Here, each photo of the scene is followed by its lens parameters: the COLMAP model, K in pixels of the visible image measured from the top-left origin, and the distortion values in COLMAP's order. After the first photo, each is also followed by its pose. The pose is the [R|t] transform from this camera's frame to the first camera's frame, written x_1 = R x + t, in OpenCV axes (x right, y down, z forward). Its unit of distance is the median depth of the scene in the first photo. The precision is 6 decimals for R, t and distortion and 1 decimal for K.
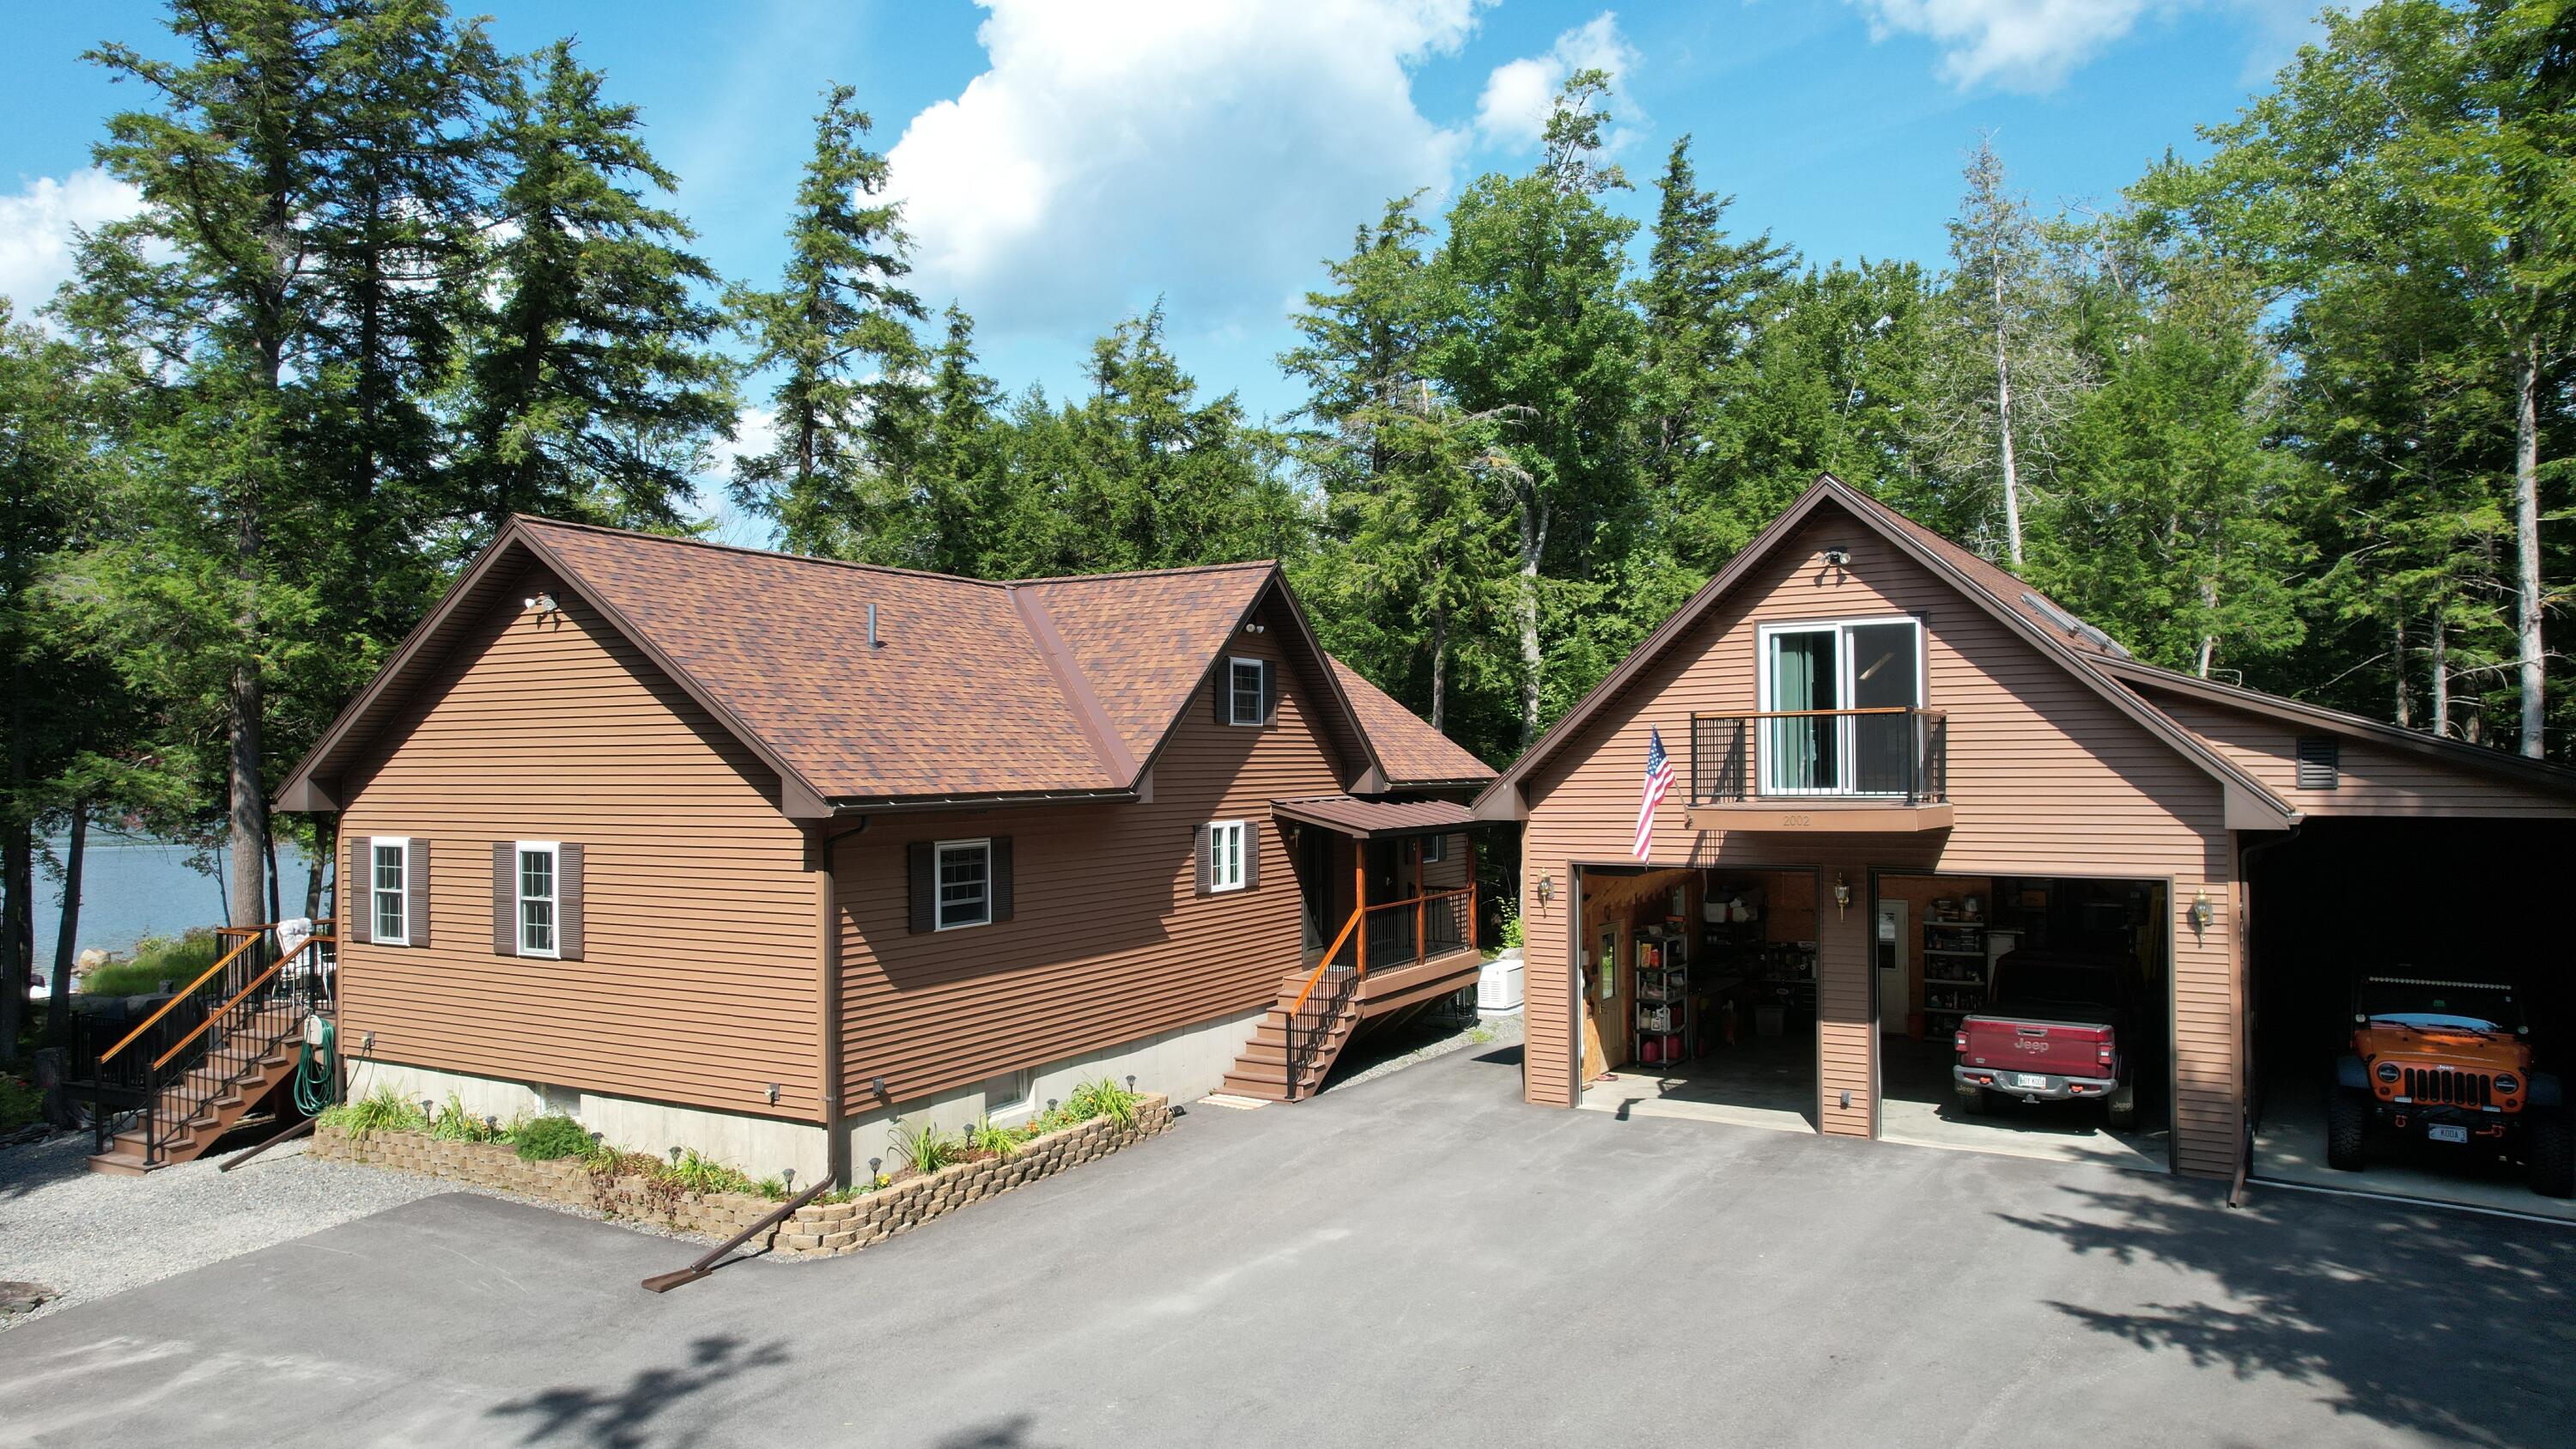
lens RADIAL K [[1628.1, 0, 1288.2], [0, 1628.1, 730.7], [0, 0, 1]] dist [-0.053045, 0.036027]
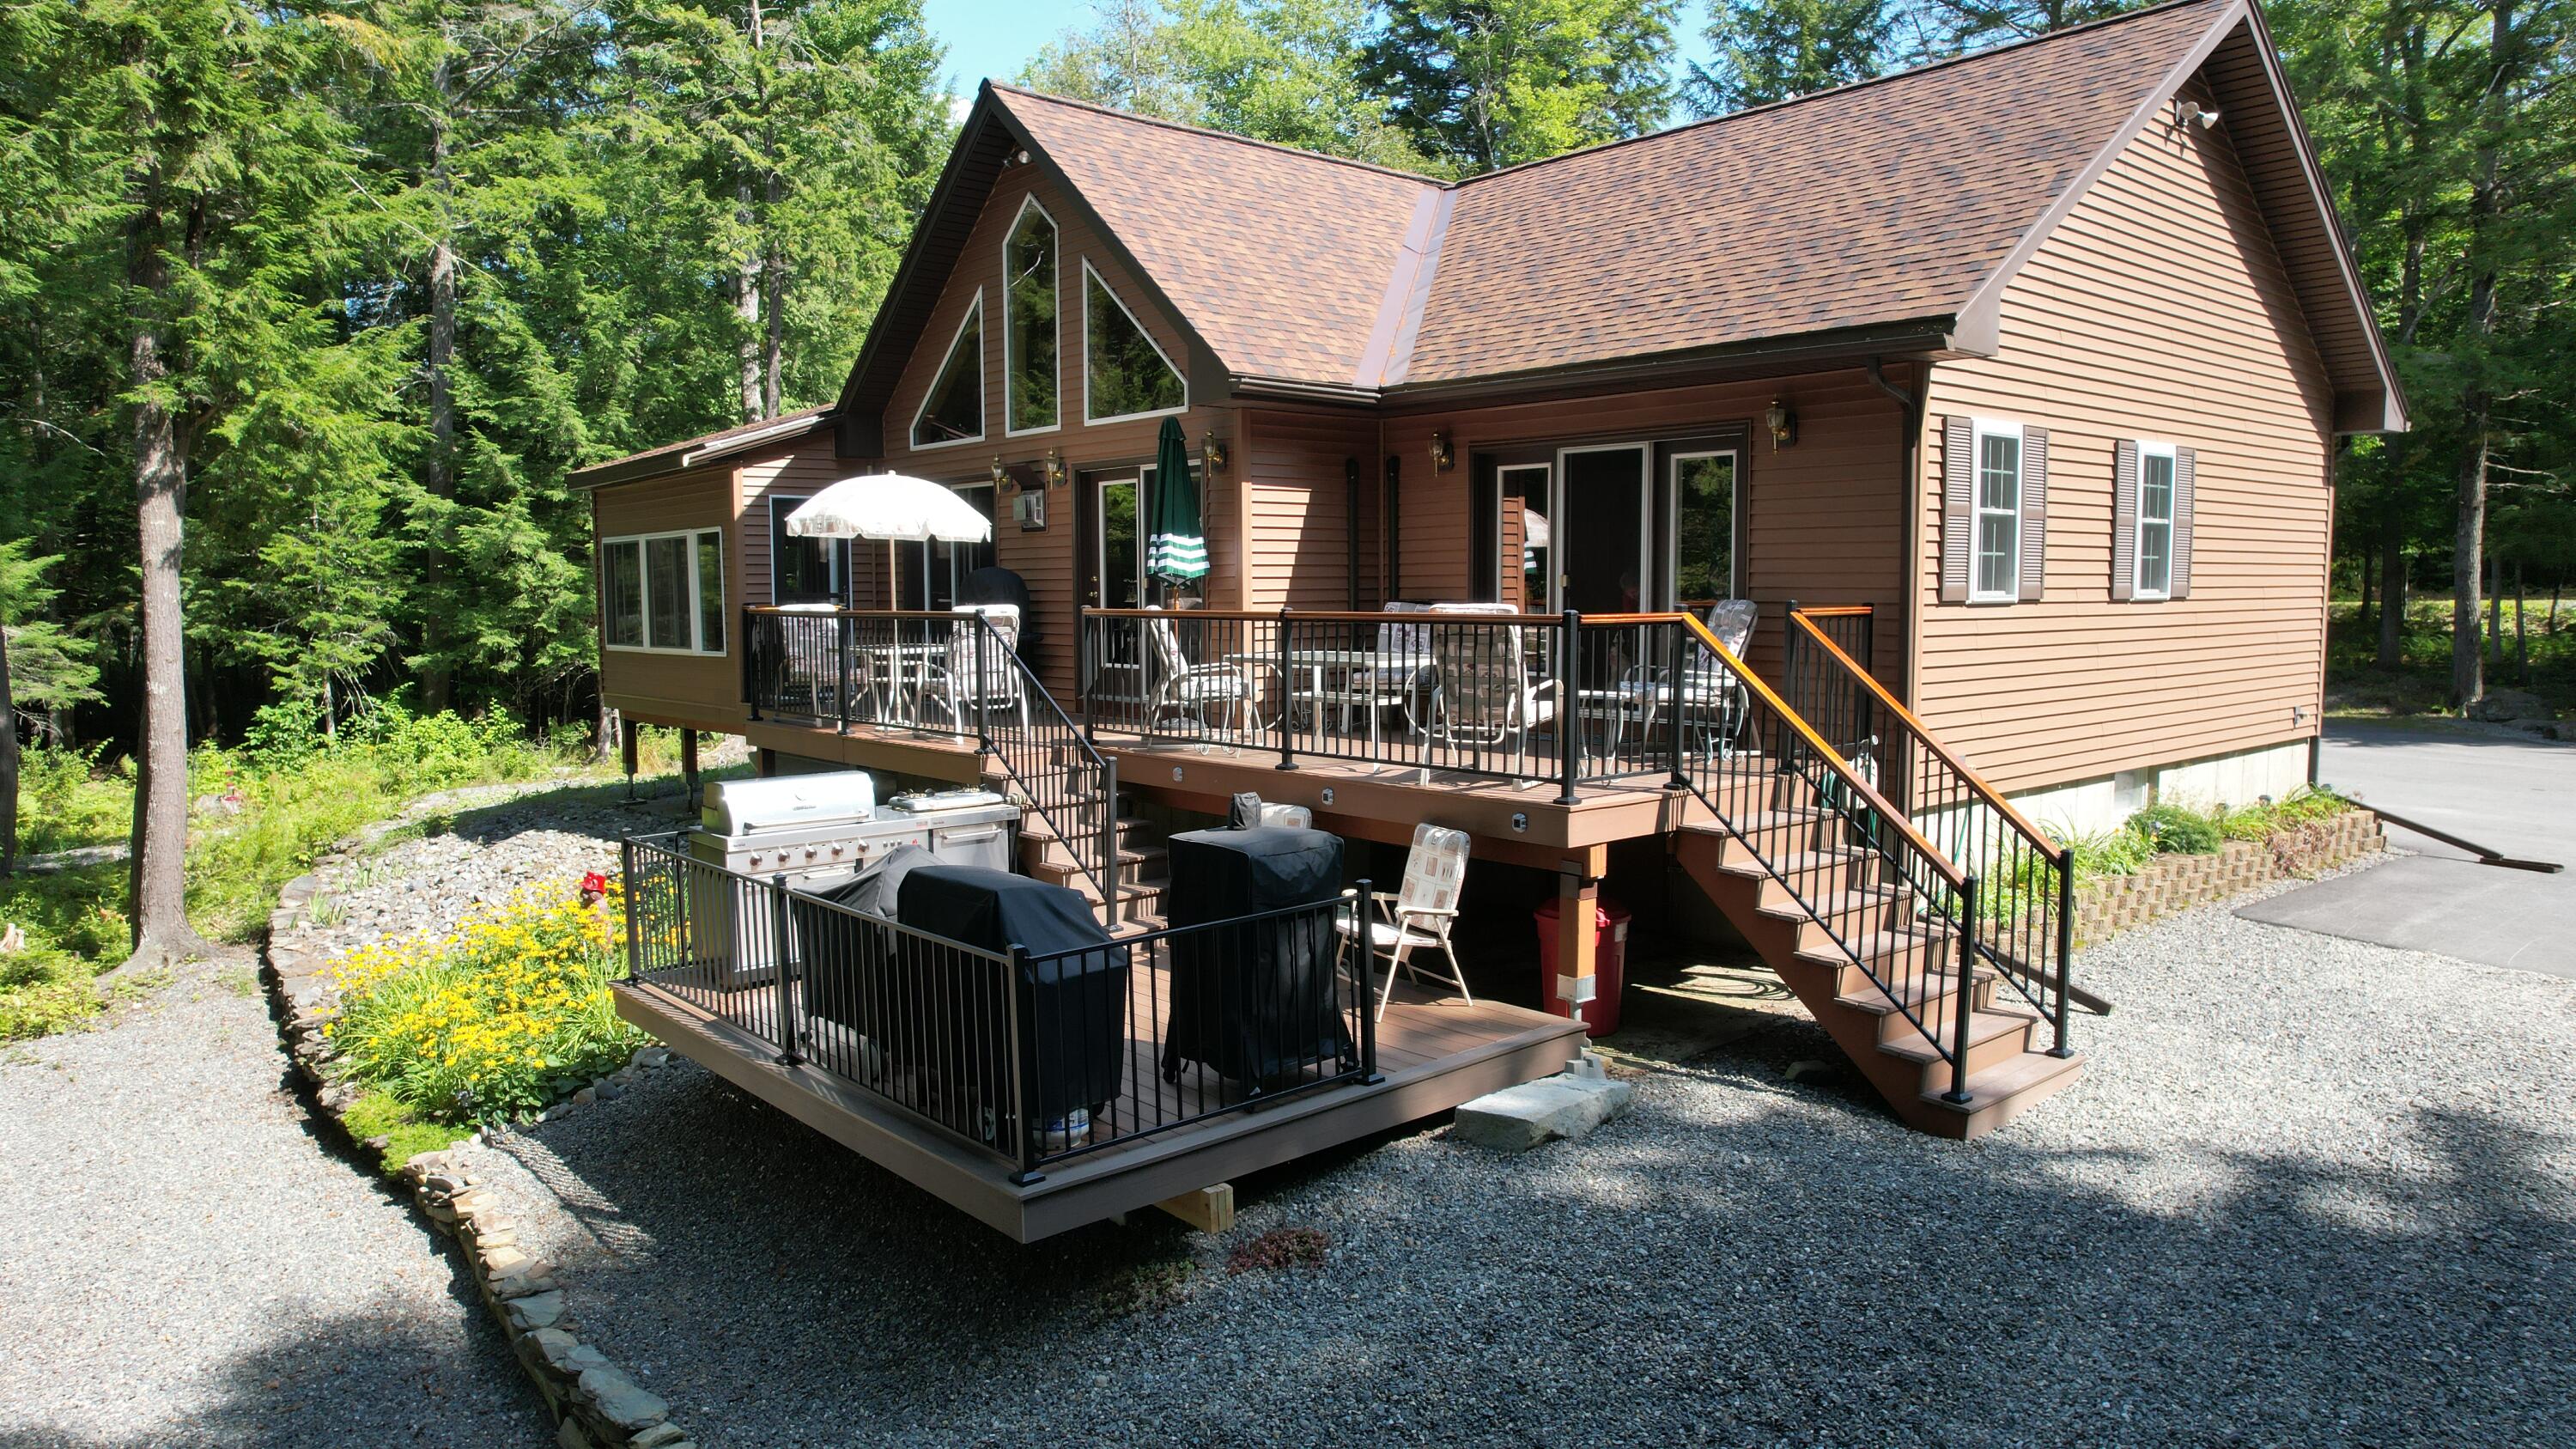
lens RADIAL K [[1628.1, 0, 1283.1], [0, 1628.1, 734.5], [0, 0, 1]] dist [-0.053045, 0.036027]
pose [[0.339804, -0.079782, 0.937106, -1.294387], [-0.017464, 0.995688, 0.091102, 0.140740], [-0.940334, -0.047323, 0.336945, 1.115448]]
